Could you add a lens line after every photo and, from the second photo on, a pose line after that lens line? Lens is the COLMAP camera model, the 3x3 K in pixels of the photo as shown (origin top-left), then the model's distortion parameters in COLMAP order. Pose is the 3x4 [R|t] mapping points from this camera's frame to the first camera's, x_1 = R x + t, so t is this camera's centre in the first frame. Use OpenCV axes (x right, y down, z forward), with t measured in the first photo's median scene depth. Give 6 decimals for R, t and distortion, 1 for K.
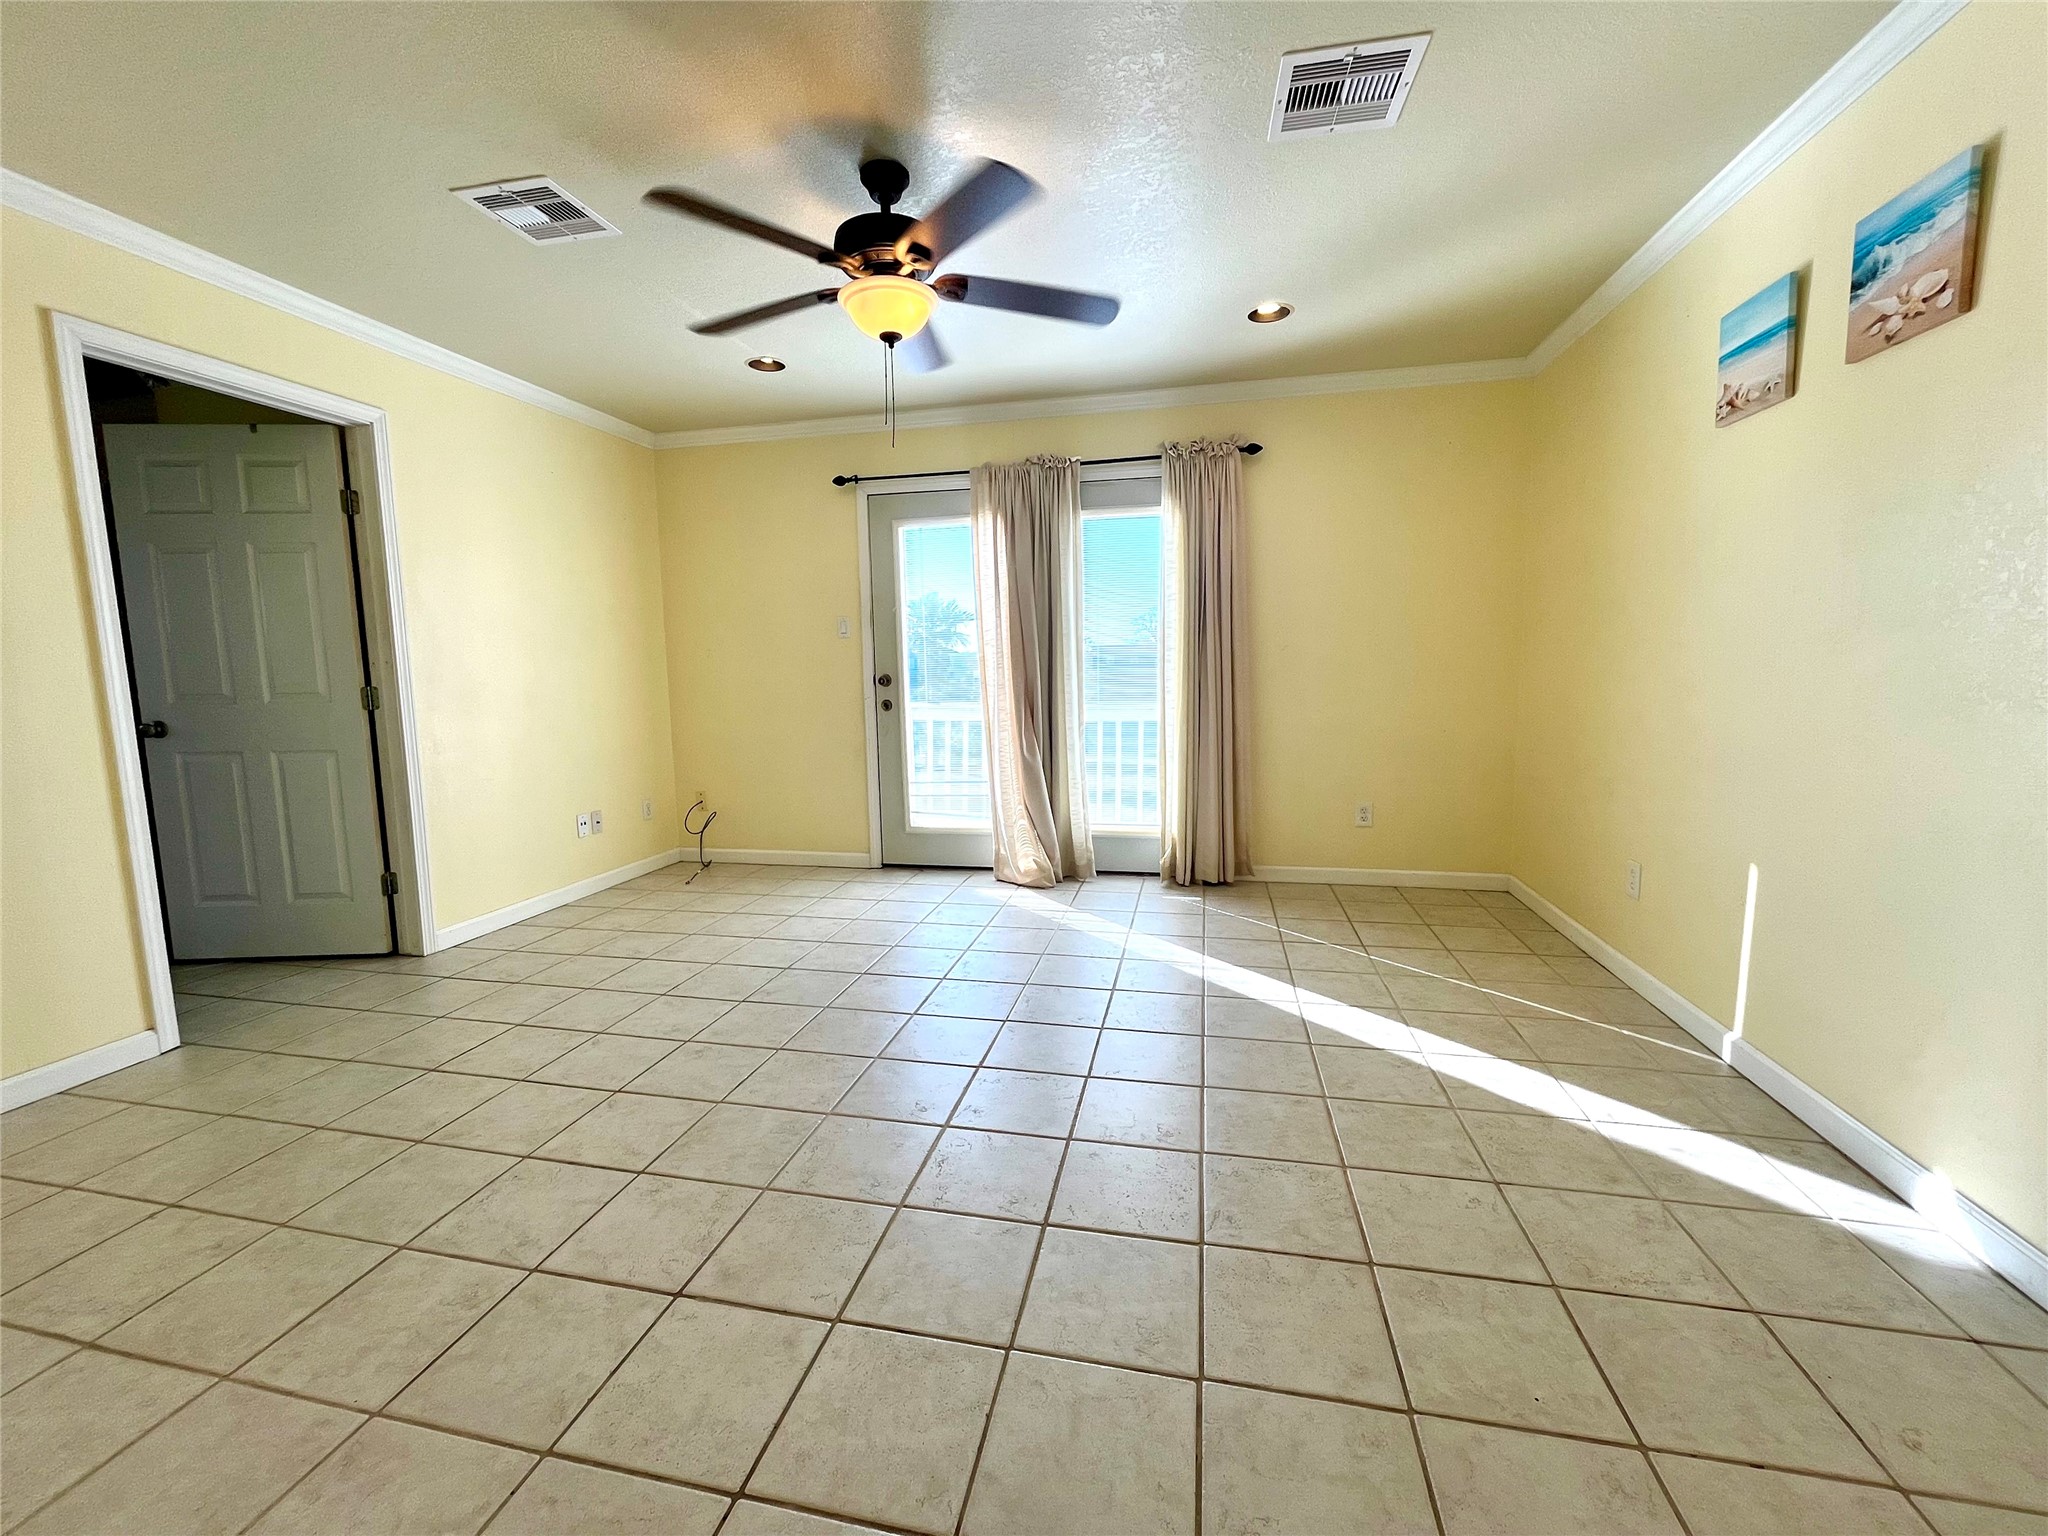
lens RADIAL K [[824.9, 0, 1023.5], [0, 824.9, 765.2], [0, 0, 1]] dist [-0.002431, 0.000040]
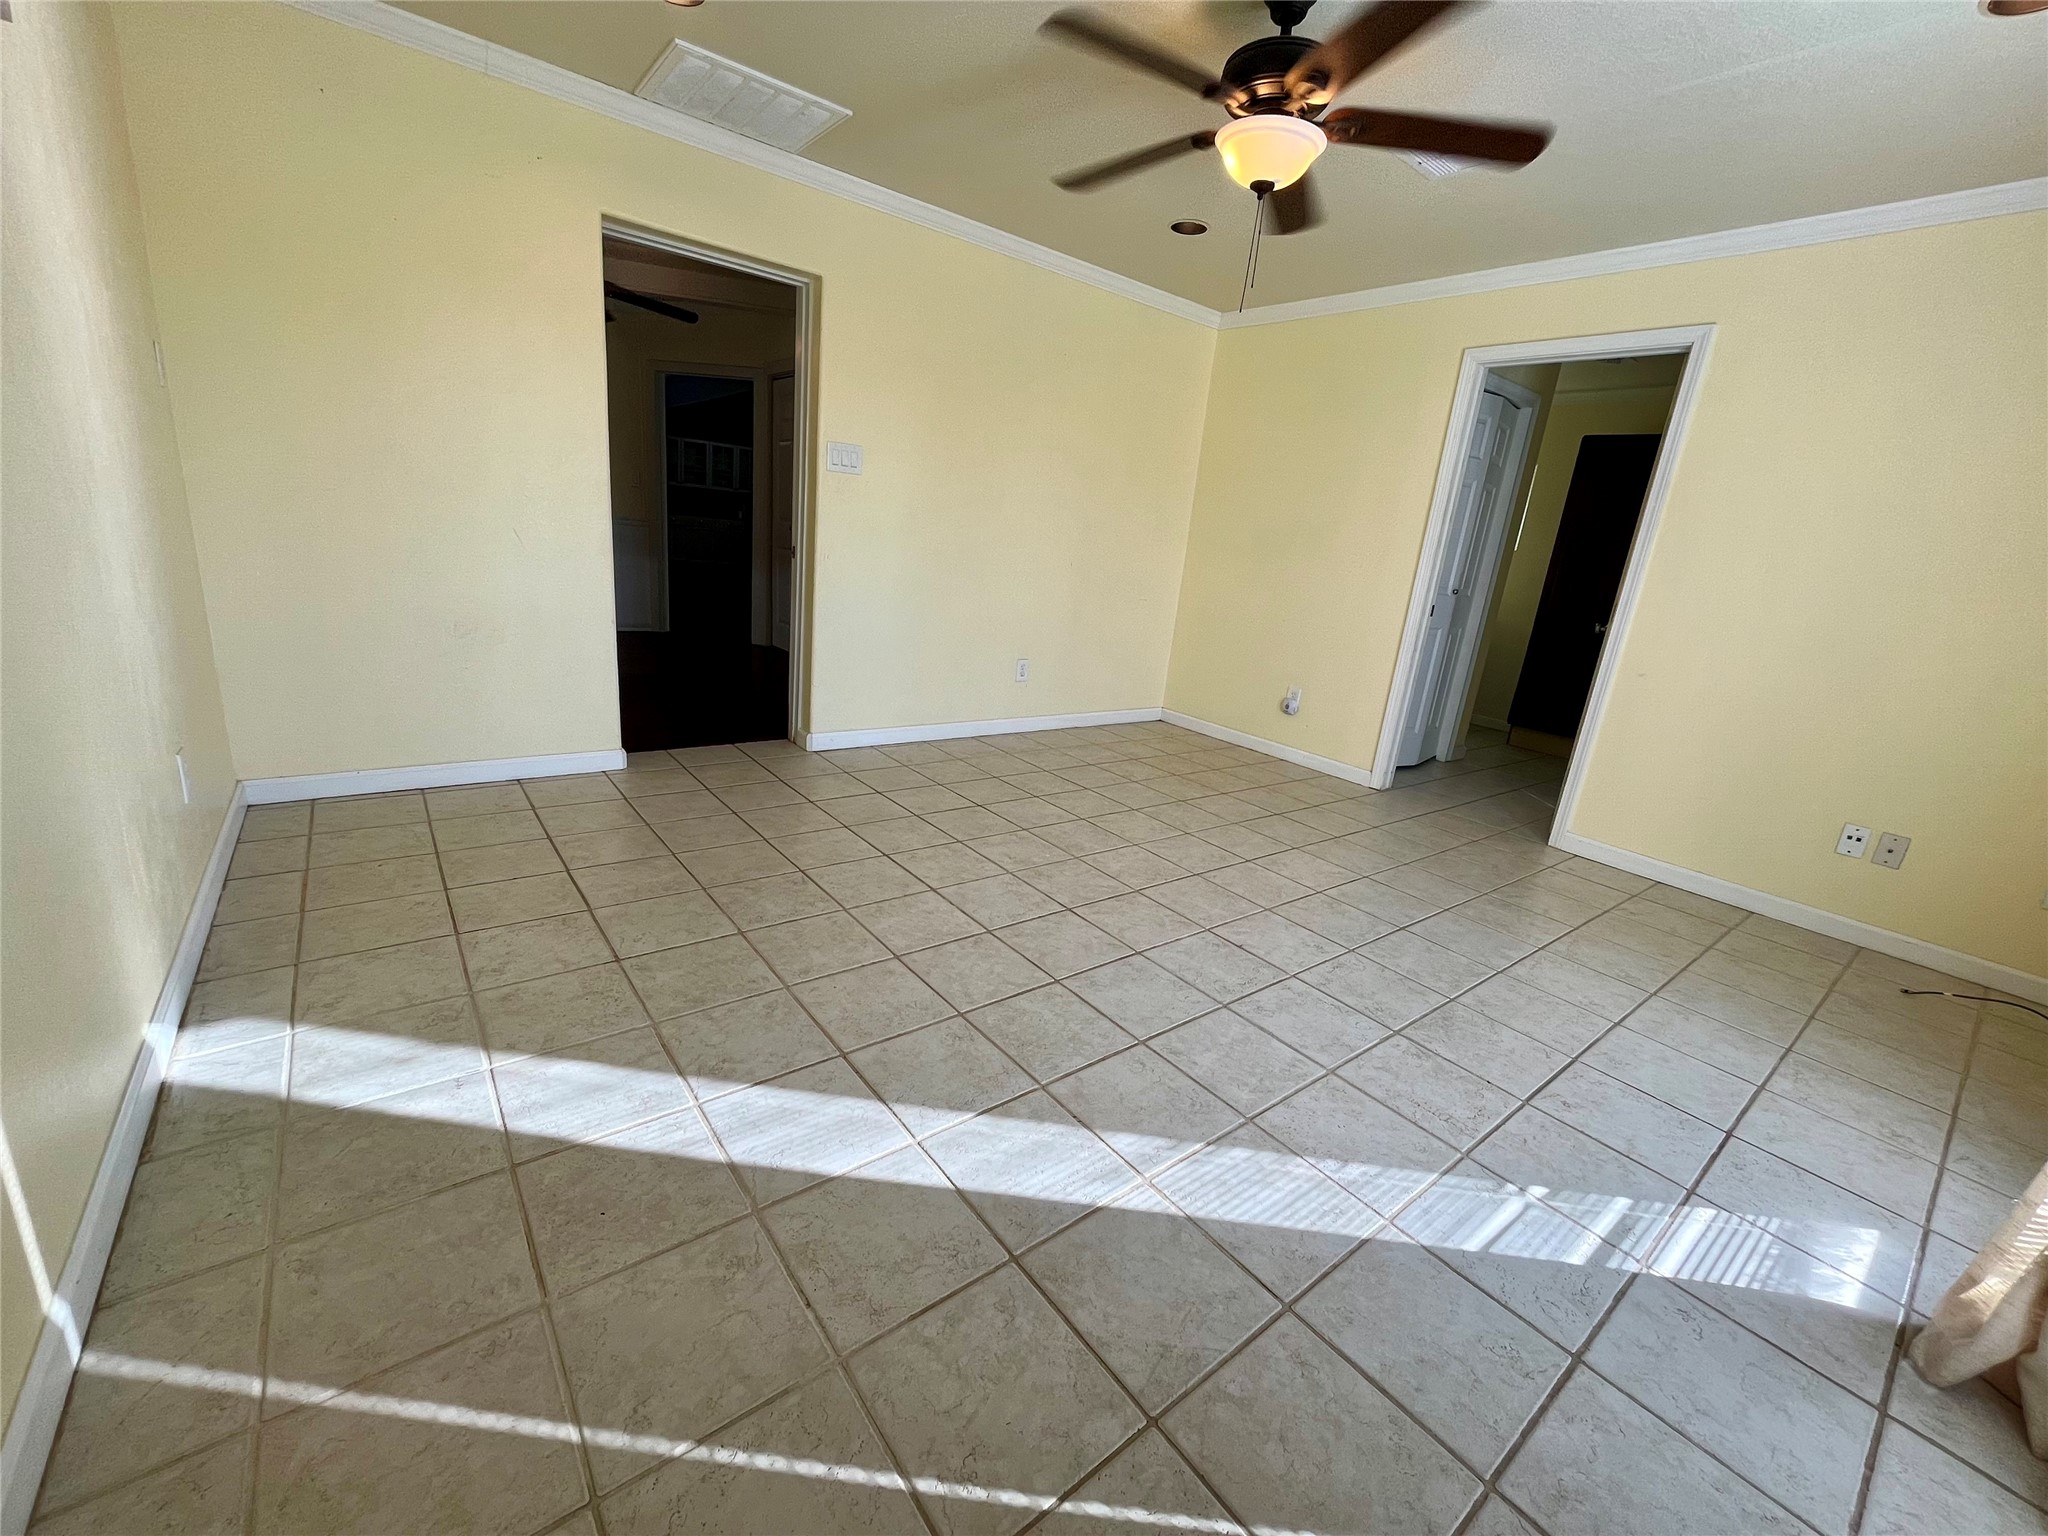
lens RADIAL K [[824.9, 0, 1023.5], [0, 824.9, 765.2], [0, 0, 1]] dist [-0.002431, 0.000040]
pose [[-0.636121, 0.167598, -0.753167, 0.821783], [-0.178720, 0.917574, 0.355128, -0.205434], [0.750606, 0.360511, -0.553736, 1.559564]]
